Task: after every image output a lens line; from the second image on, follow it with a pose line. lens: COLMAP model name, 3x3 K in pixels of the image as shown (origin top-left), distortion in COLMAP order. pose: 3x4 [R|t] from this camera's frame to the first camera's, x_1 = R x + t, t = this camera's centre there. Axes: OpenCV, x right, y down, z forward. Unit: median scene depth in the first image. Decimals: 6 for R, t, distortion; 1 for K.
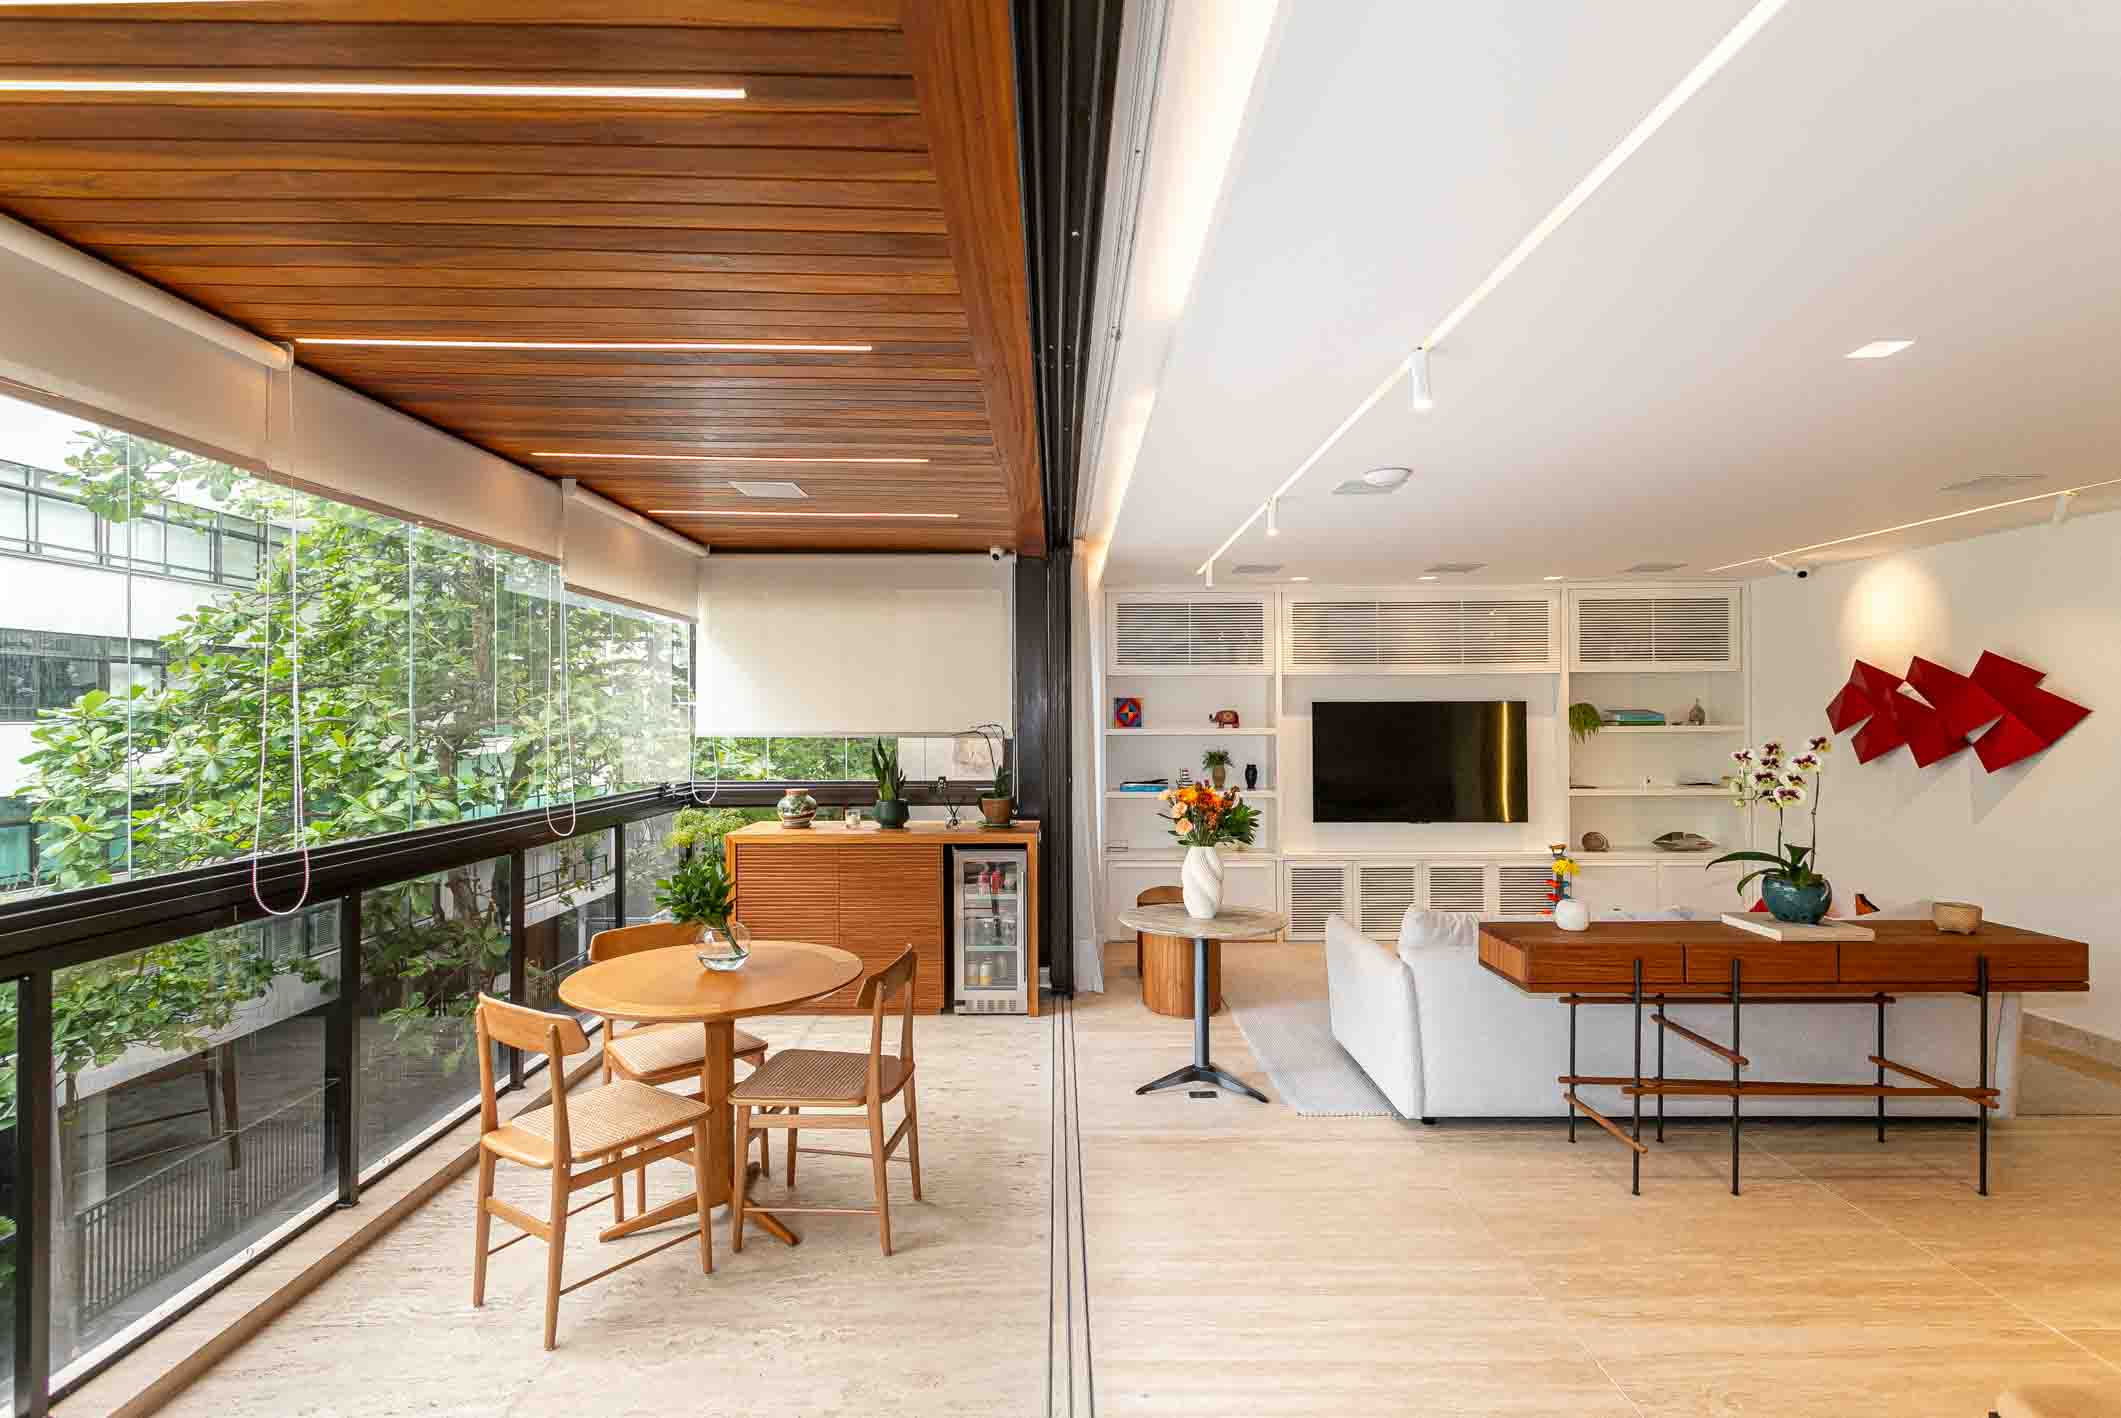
lens RADIAL K [[1021.4, 0, 1048.4], [0, 1021.4, 716.6], [0, 0, 1]] dist [-0.005447, 0.006912]
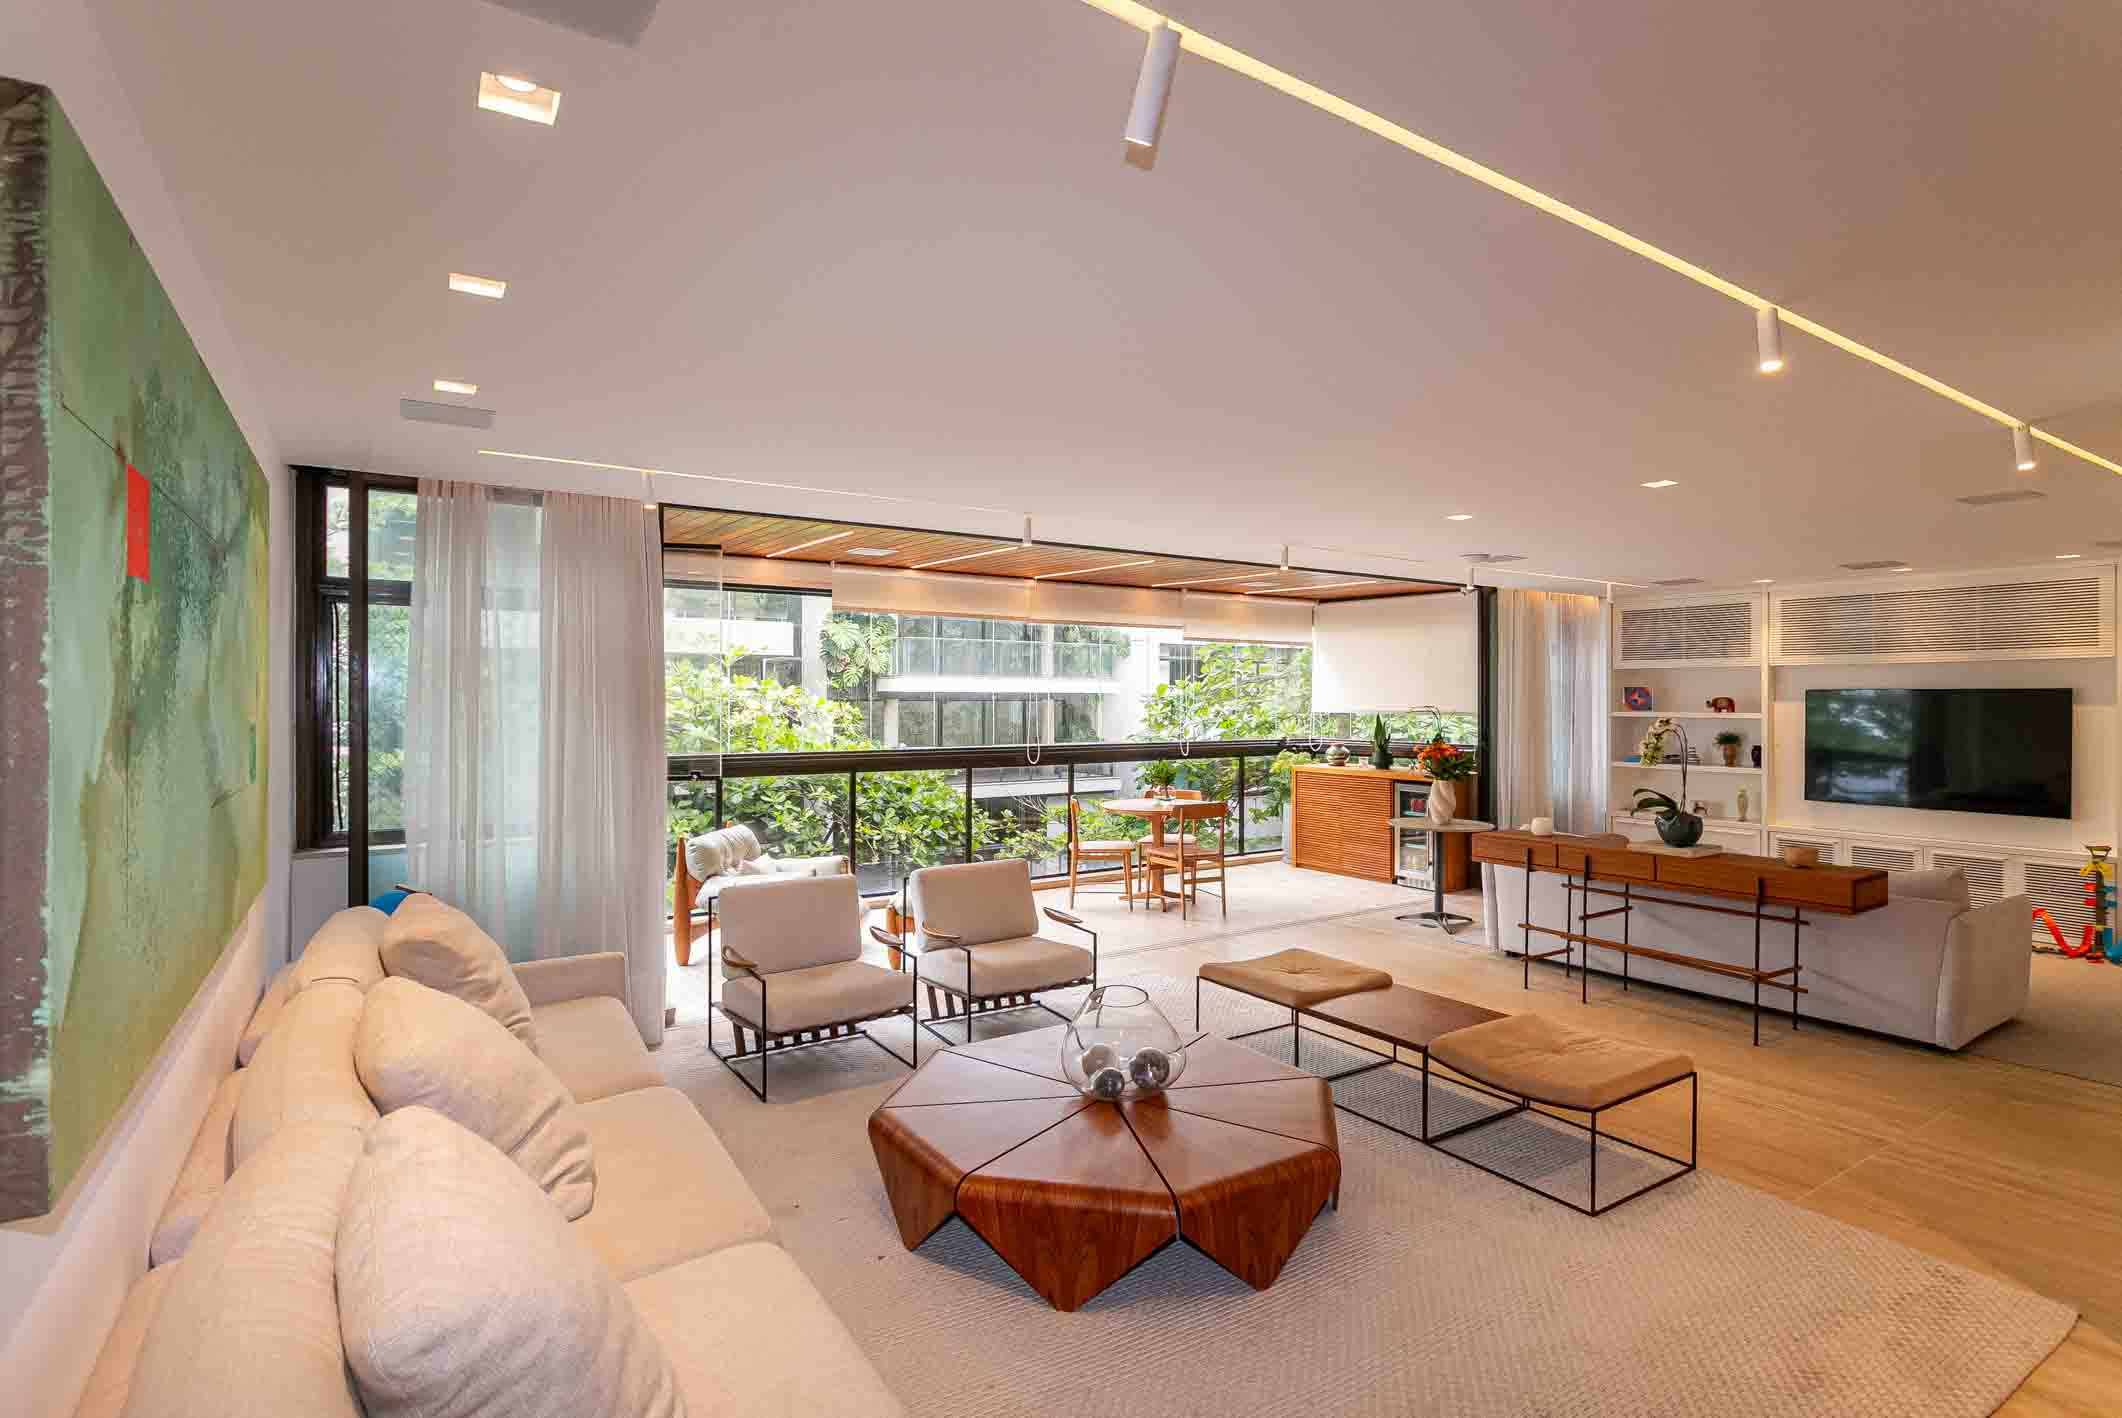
lens RADIAL K [[1021.9, 0, 1054.9], [0, 1021.9, 705.6], [0, 0, 1]] dist [-0.005447, 0.006912]
pose [[0.556879, 0.008507, -0.830550, 0.911197], [-0.004007, 0.999963, 0.007556, -0.002890], [0.830584, -0.000880, 0.556893, -0.339037]]
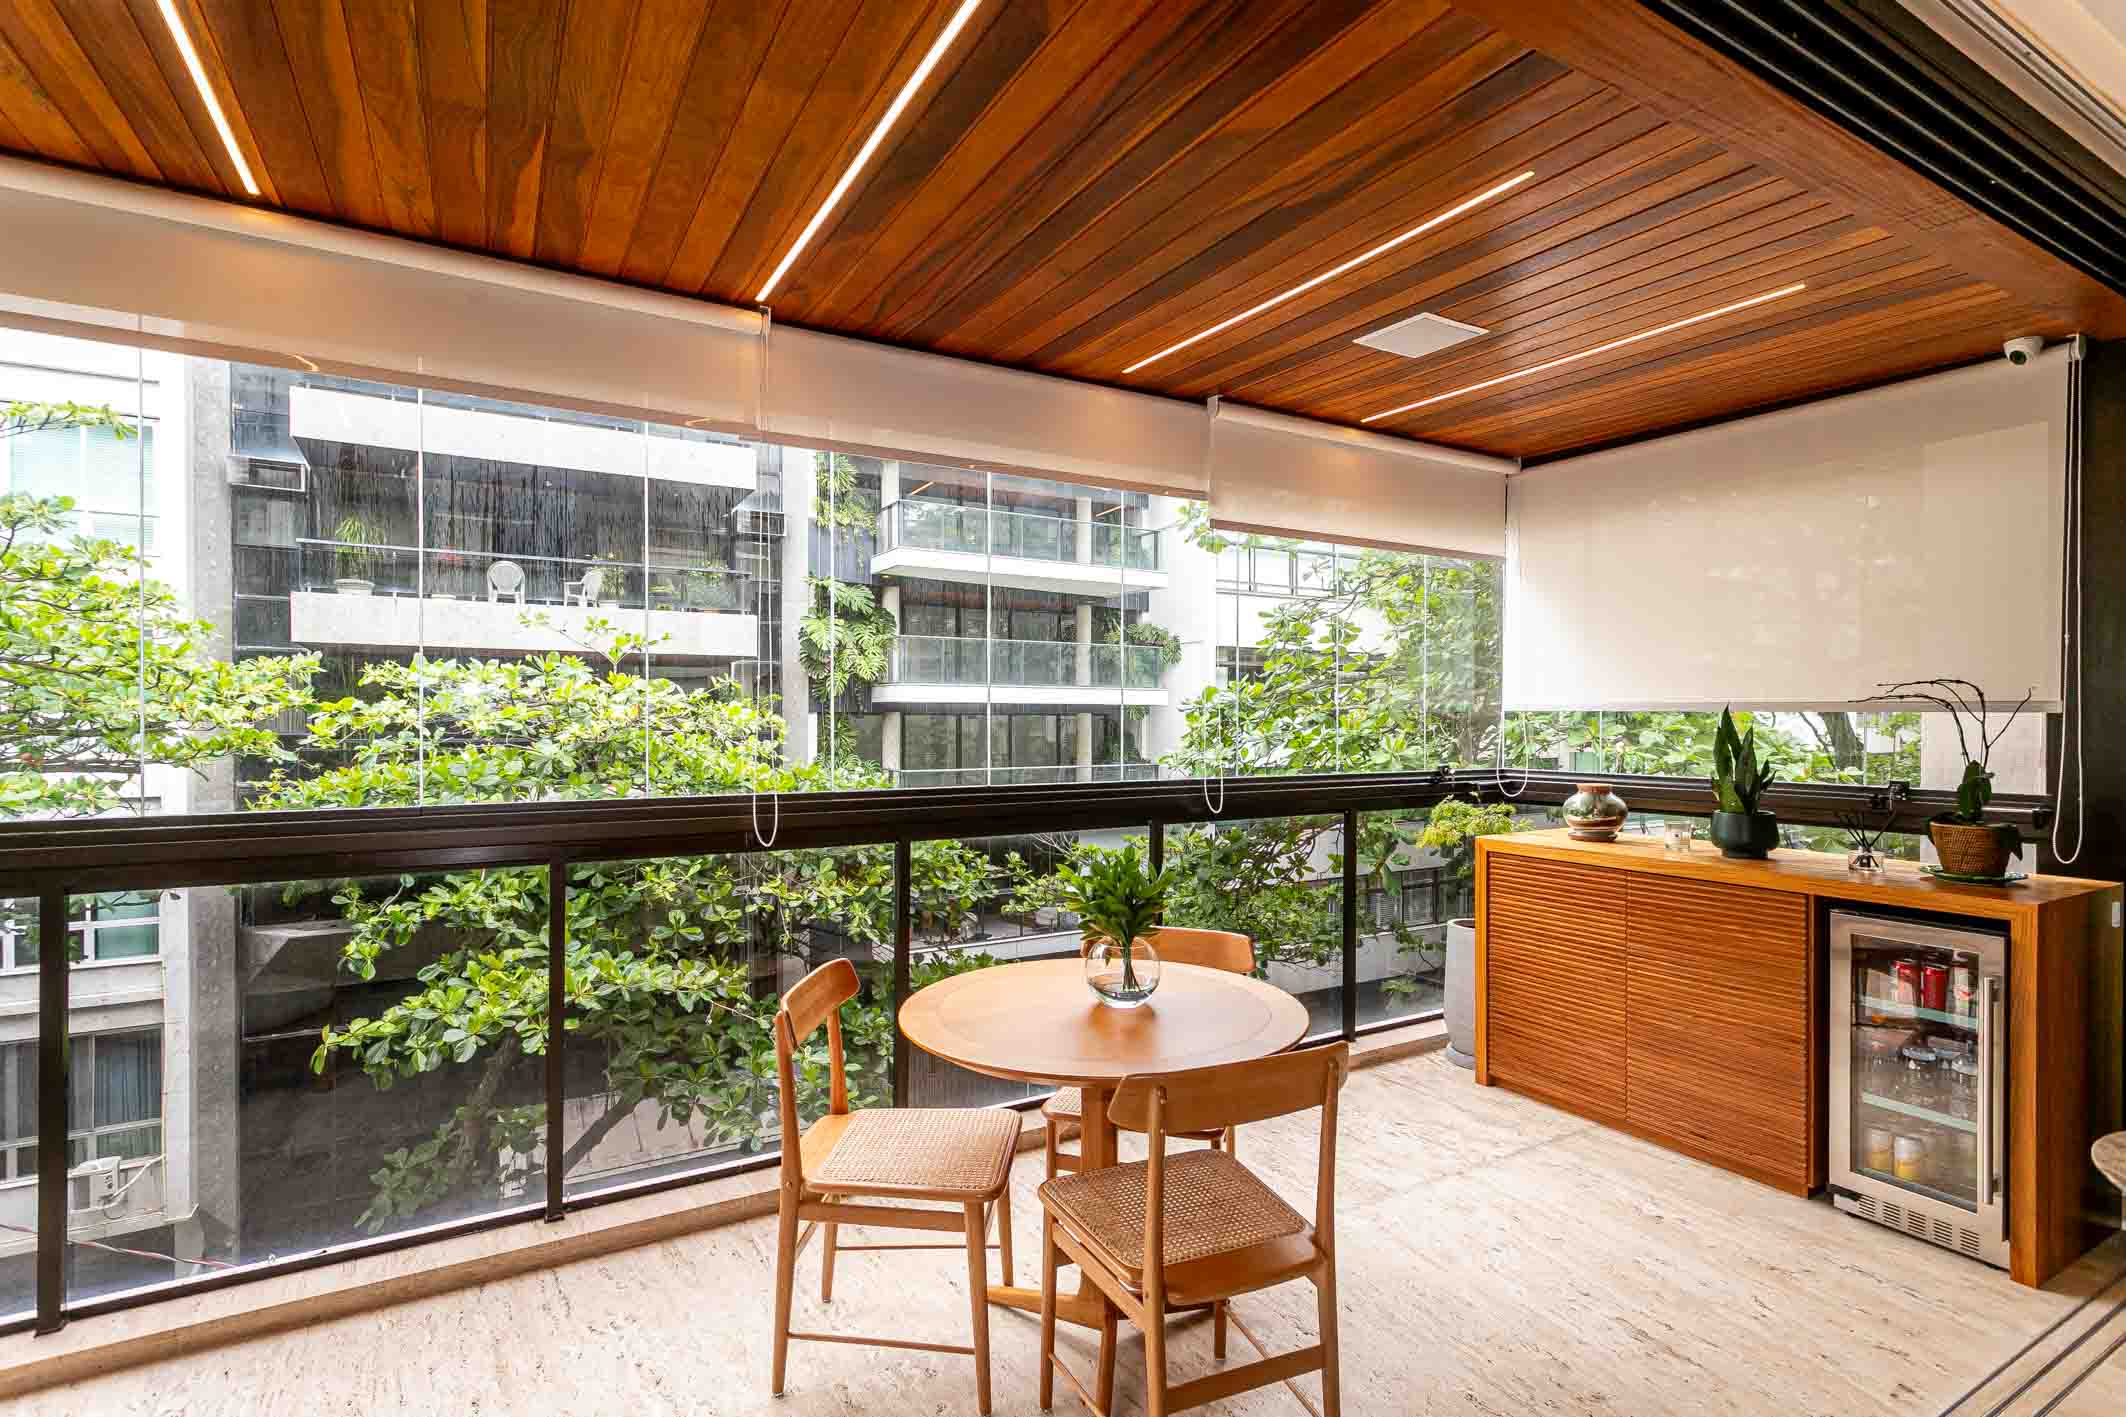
lens RADIAL K [[1023.8, 0, 1061.6], [0, 1023.8, 731.9], [0, 0, 1]] dist [-0.005447, 0.006912]
pose [[0.509459, 0.014124, -0.860379, 0.158861], [-0.002676, 0.999886, 0.014830, 0.027497], [0.860491, -0.005253, 0.509439, 0.351668]]
